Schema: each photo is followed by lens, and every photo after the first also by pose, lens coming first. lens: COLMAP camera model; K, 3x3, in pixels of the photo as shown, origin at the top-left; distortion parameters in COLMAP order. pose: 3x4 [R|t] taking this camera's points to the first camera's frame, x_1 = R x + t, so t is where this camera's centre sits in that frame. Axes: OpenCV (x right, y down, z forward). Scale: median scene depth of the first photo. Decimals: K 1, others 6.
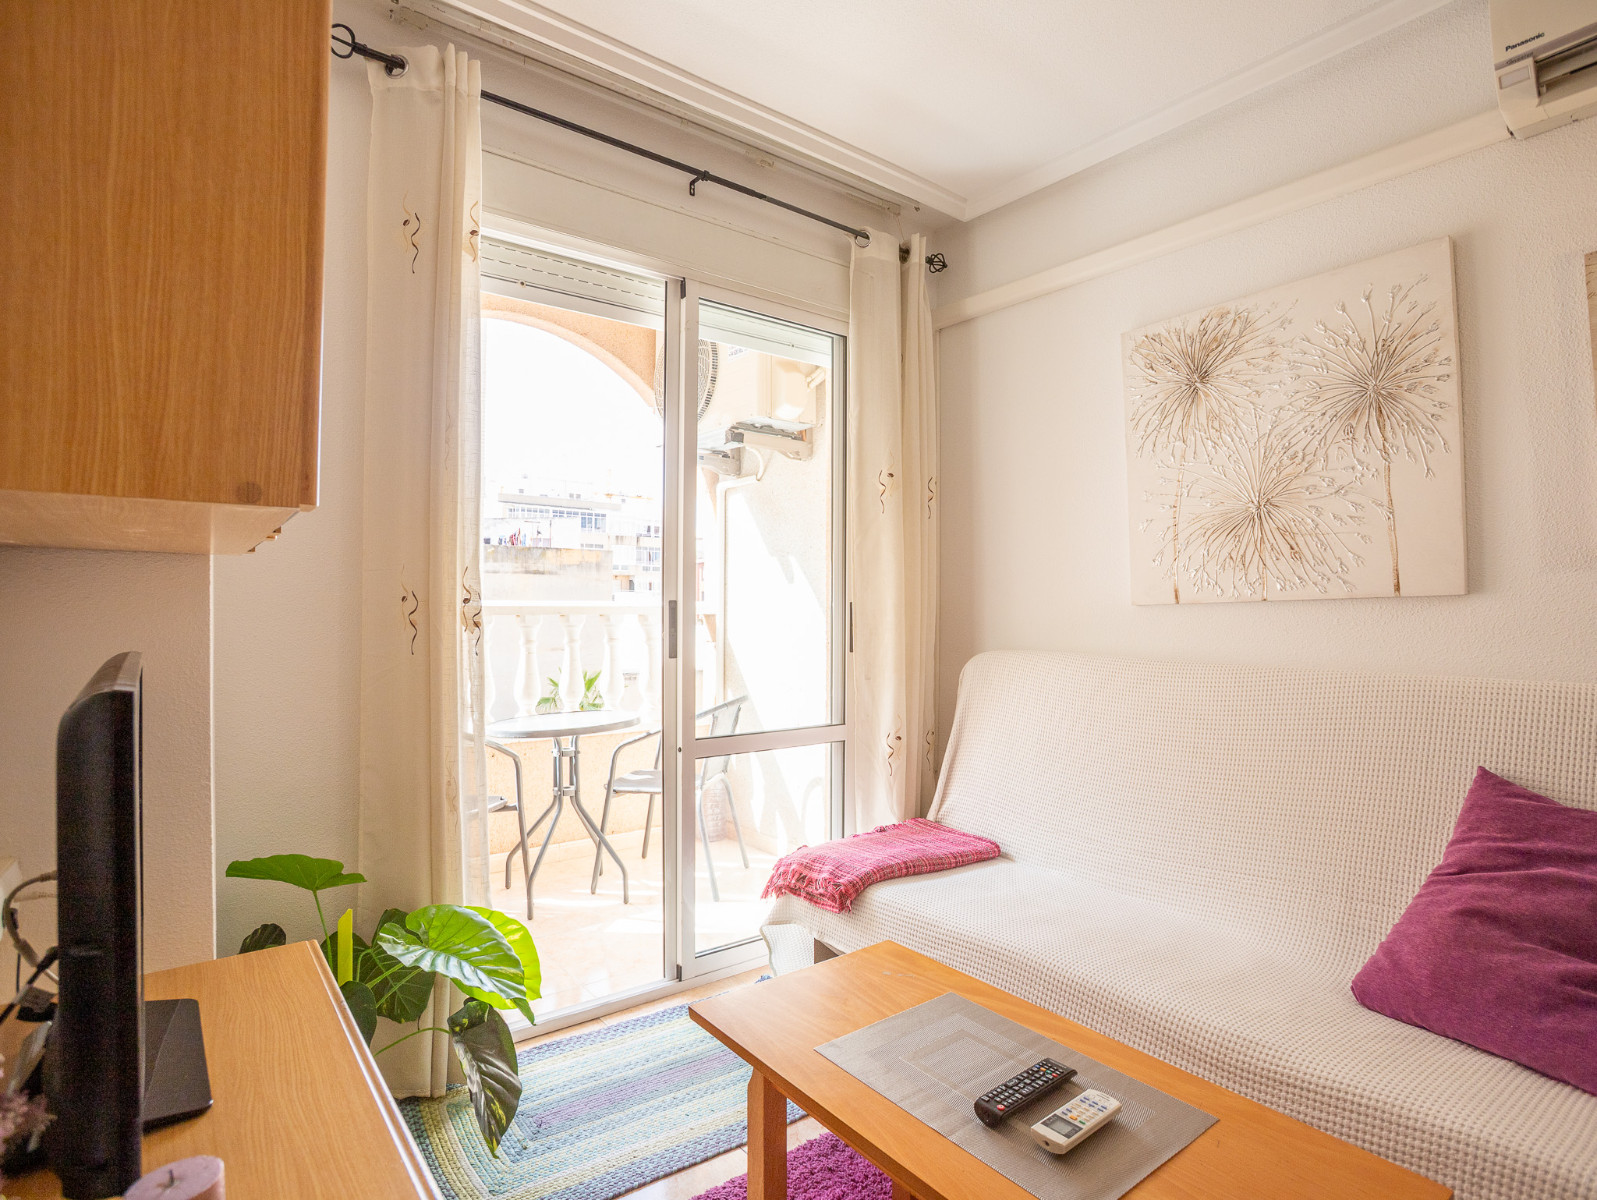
lens RADIAL K [[812.6, 0, 758.6], [0, 812.6, 599.4], [0, 0, 1]] dist [-0.065748, 0.030039]
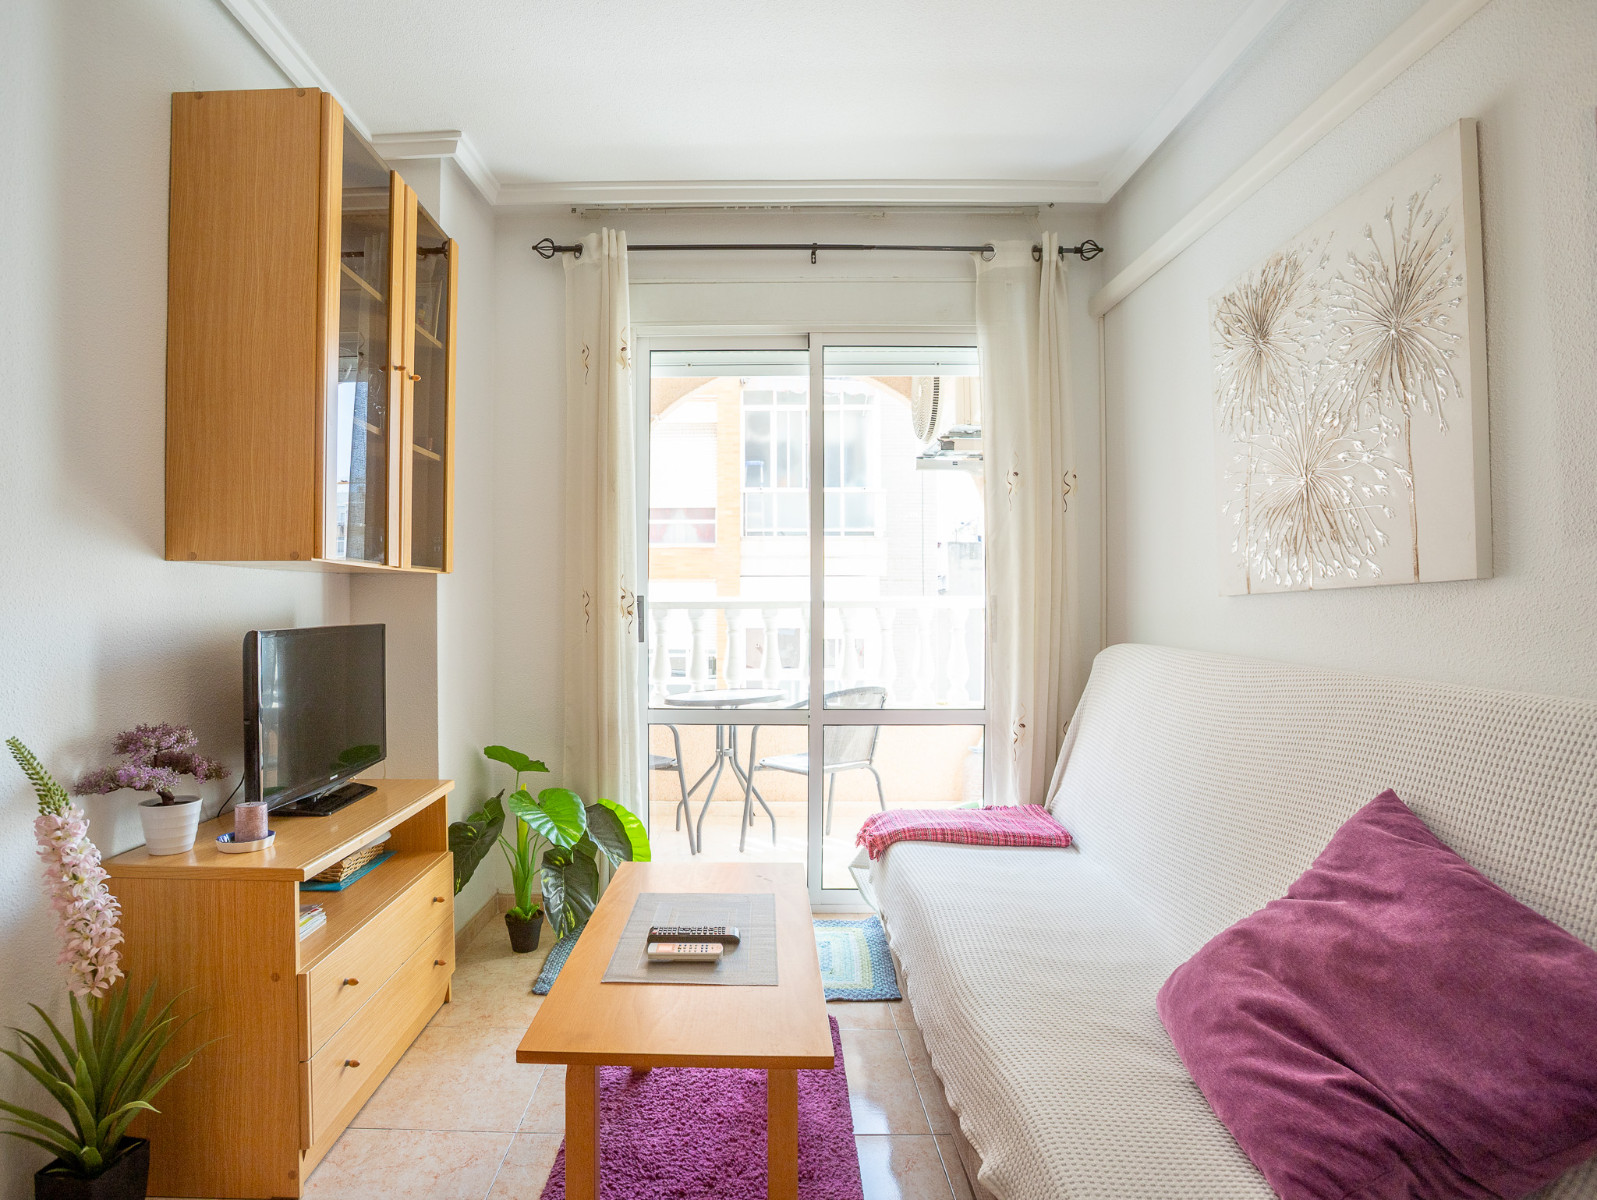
lens RADIAL K [[812.6, 0, 758.6], [0, 812.6, 599.4], [0, 0, 1]] dist [-0.065748, 0.030039]
pose [[0.798016, -0.007294, -0.602593, 0.609016], [0.009961, 0.999950, 0.001087, 0.004941], [0.602555, -0.006870, 0.798048, -0.036099]]
